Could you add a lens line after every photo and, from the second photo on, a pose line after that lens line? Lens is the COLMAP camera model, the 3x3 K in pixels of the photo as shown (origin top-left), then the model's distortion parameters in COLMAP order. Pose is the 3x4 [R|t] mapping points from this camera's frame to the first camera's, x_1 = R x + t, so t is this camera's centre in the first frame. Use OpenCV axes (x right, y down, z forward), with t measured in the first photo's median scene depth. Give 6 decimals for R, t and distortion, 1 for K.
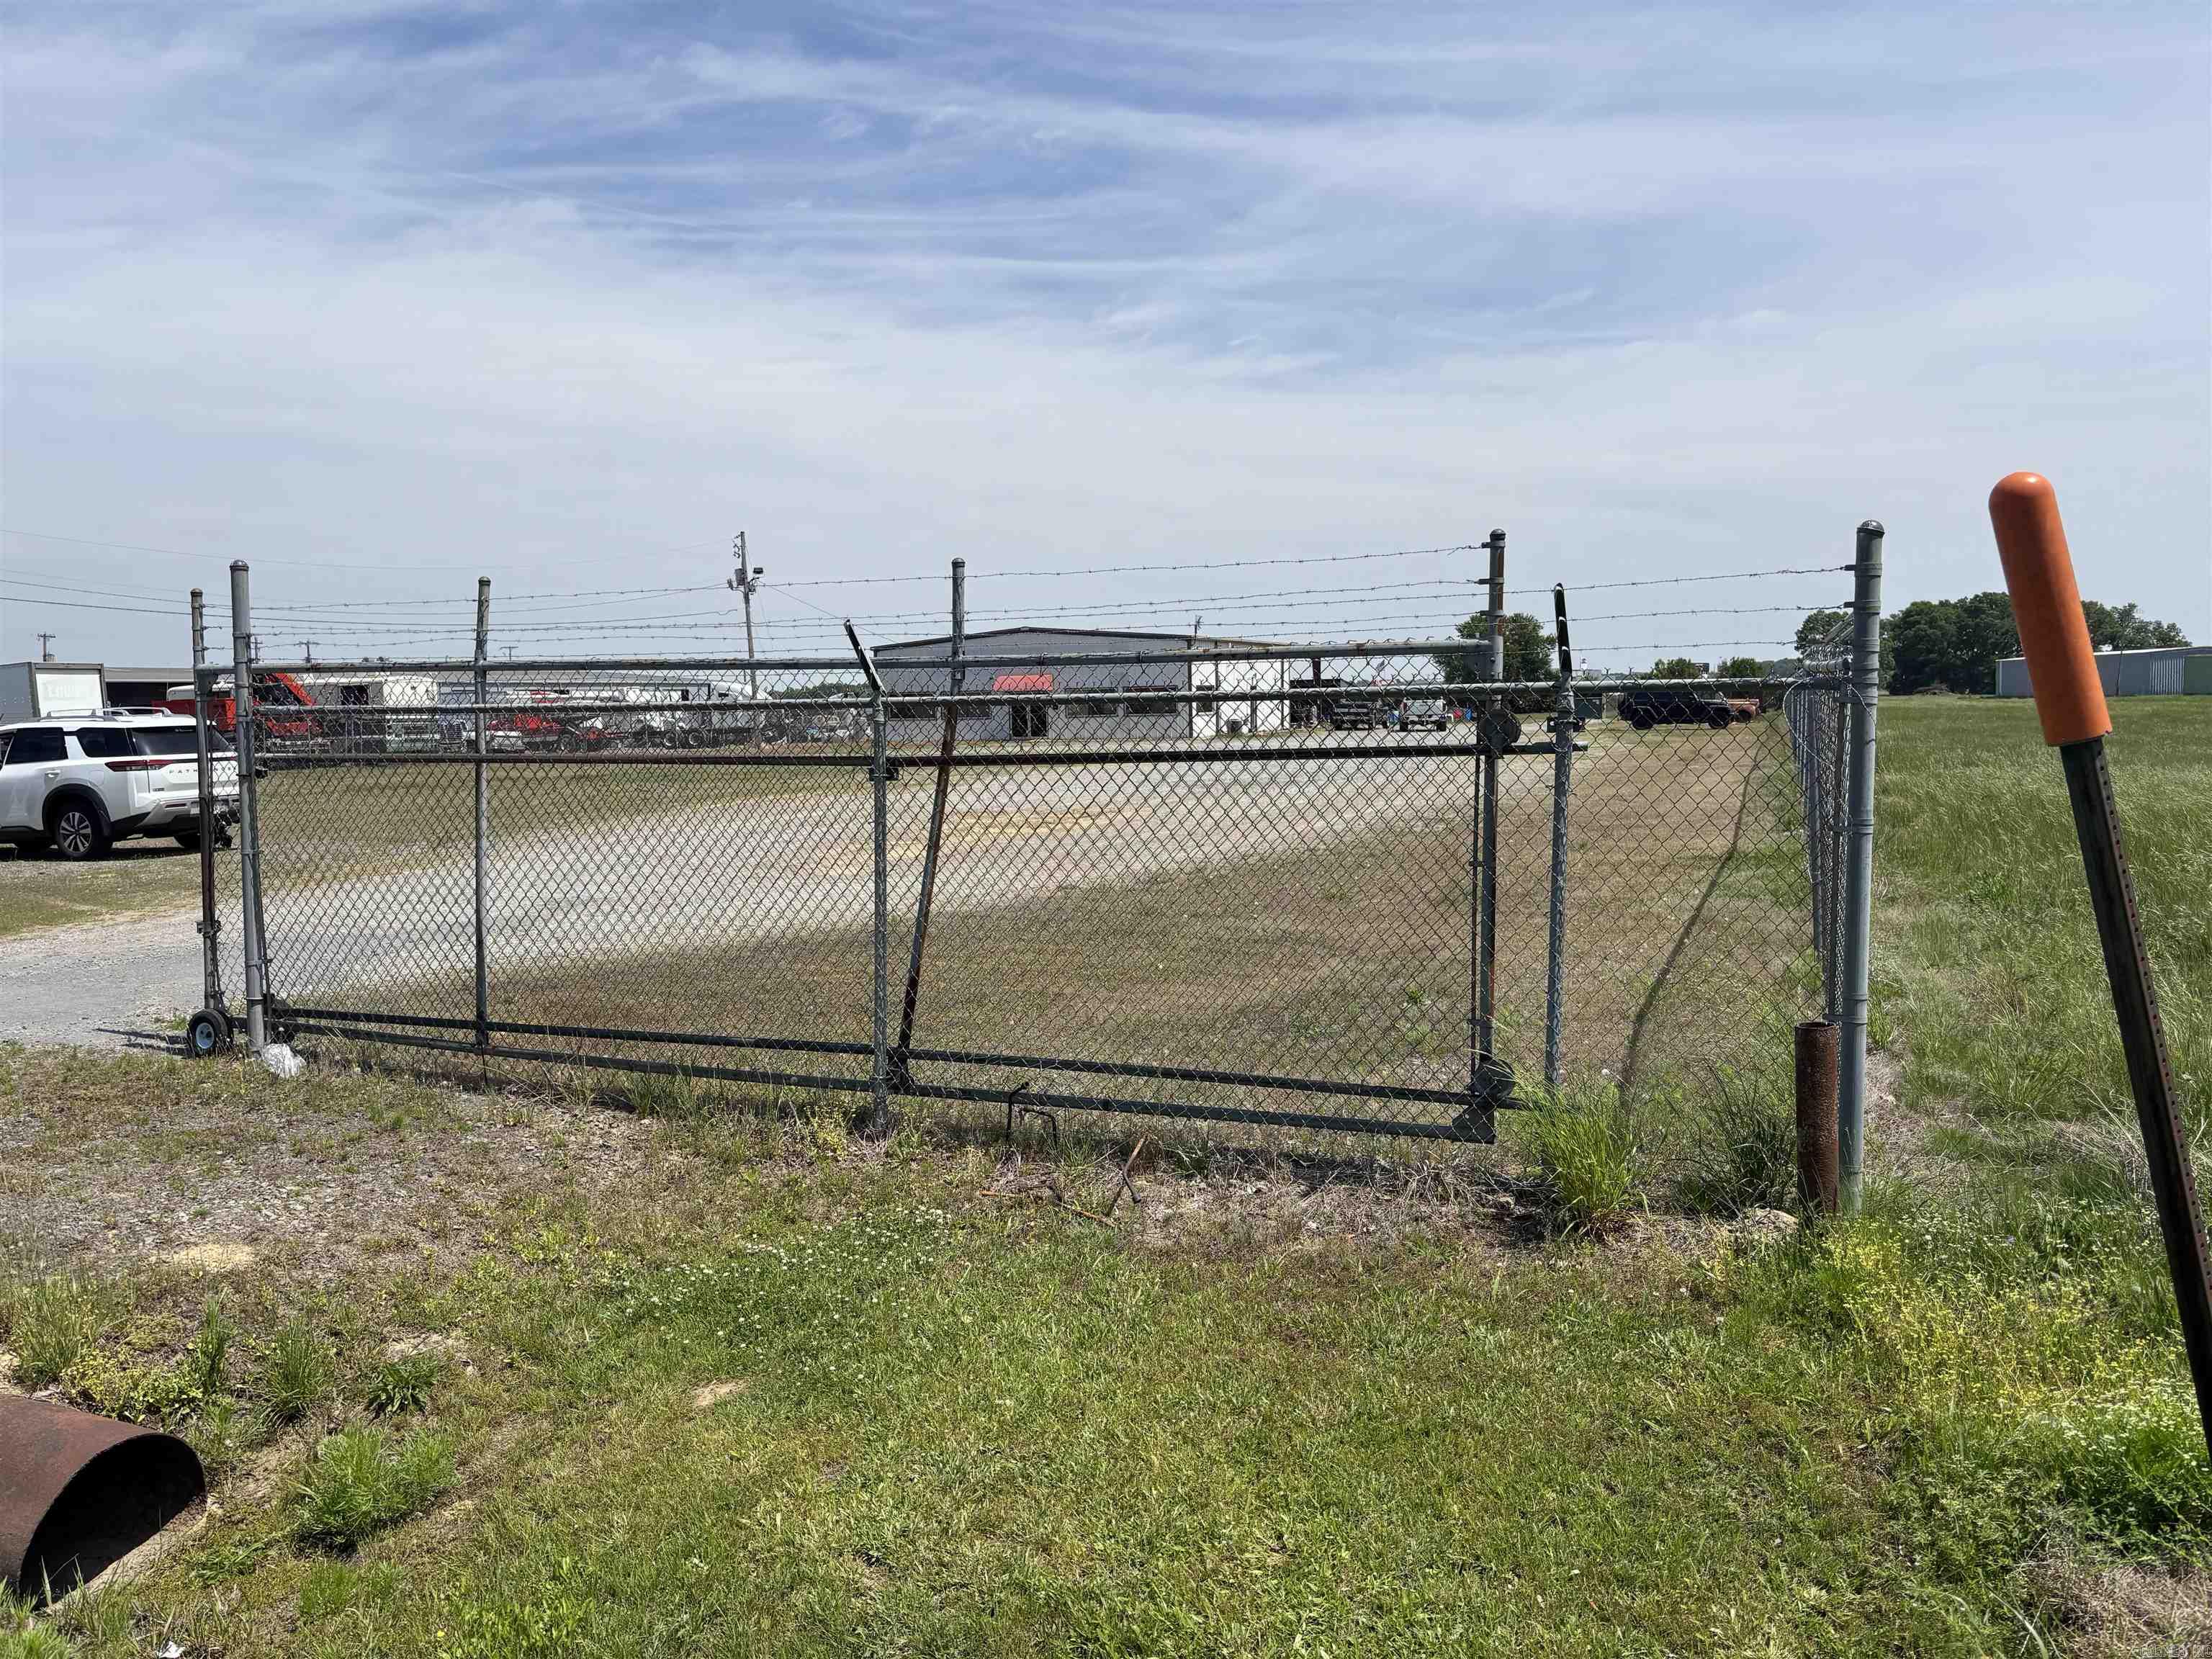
lens RADIAL K [[1665.8, 0, 1103.5], [0, 1665.8, 834.5], [0, 0, 1]] dist [0.058032, -0.073854]
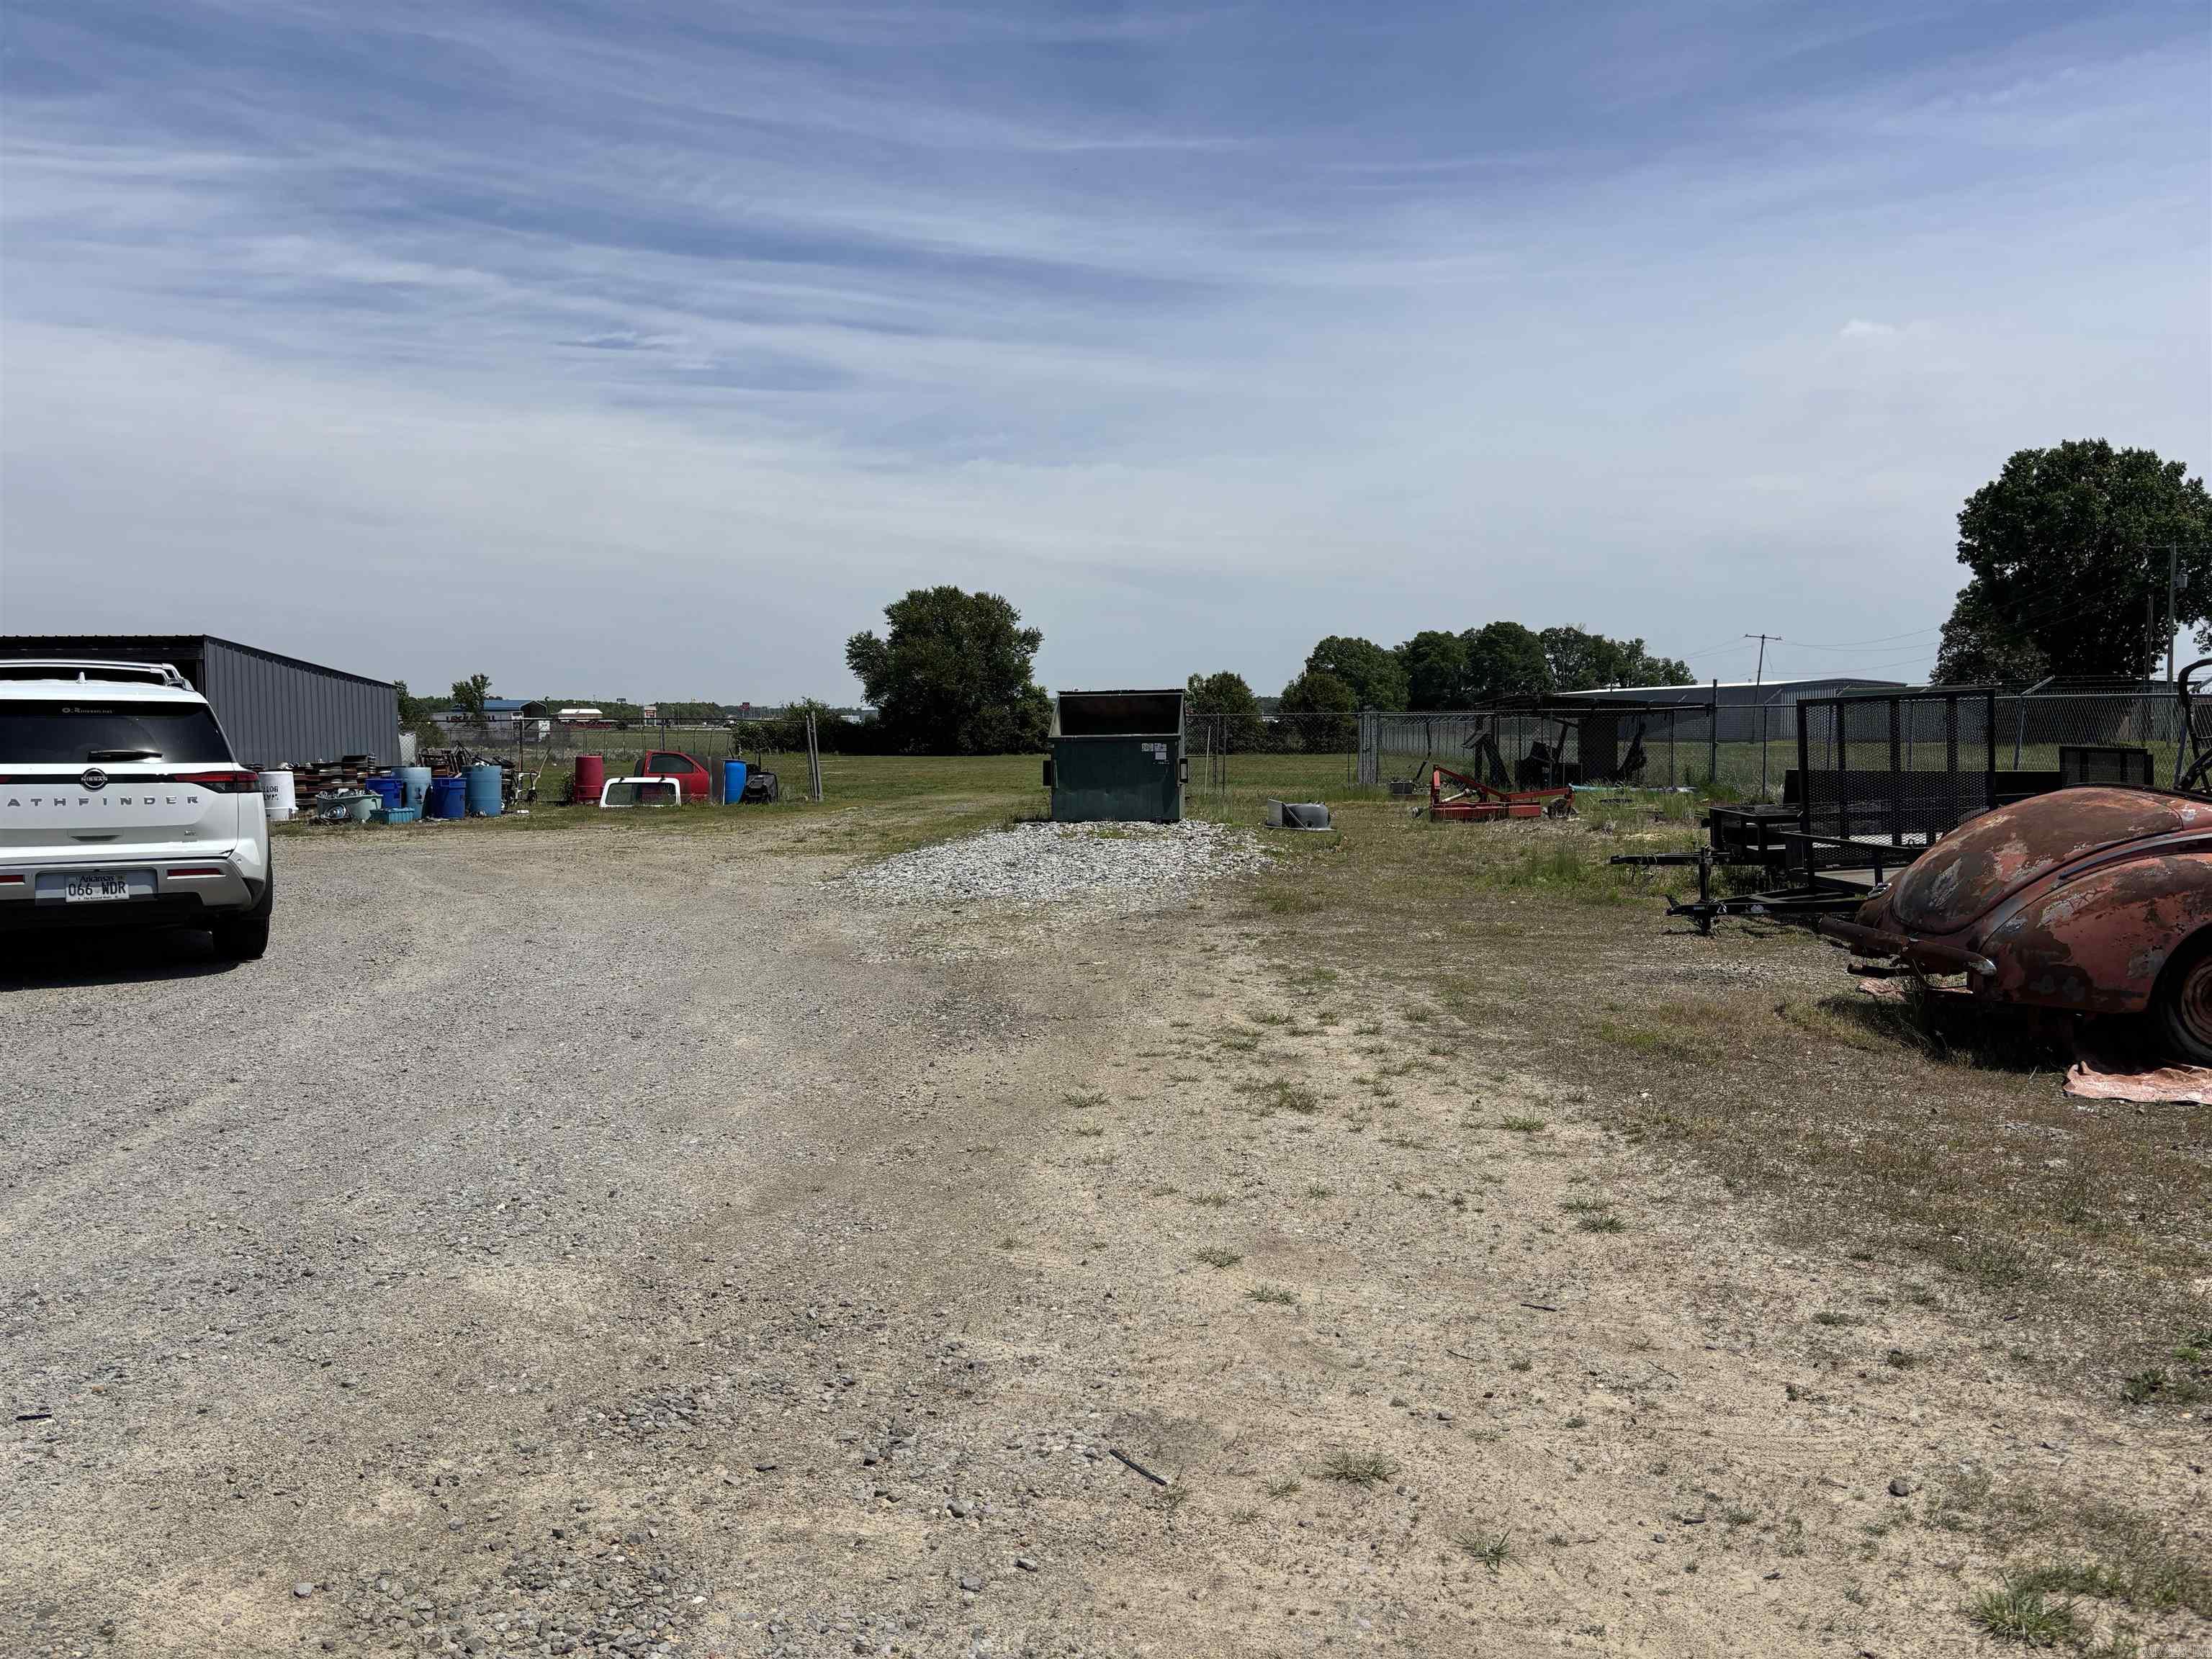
lens RADIAL K [[1665.8, 0, 1103.5], [0, 1665.8, 834.5], [0, 0, 1]] dist [0.058032, -0.073854]
pose [[0.956679, -0.001613, 0.291142, 0.057261], [0.006353, 0.999862, -0.015336, -0.016801], [-0.291077, 0.016522, 0.956557, 0.203528]]
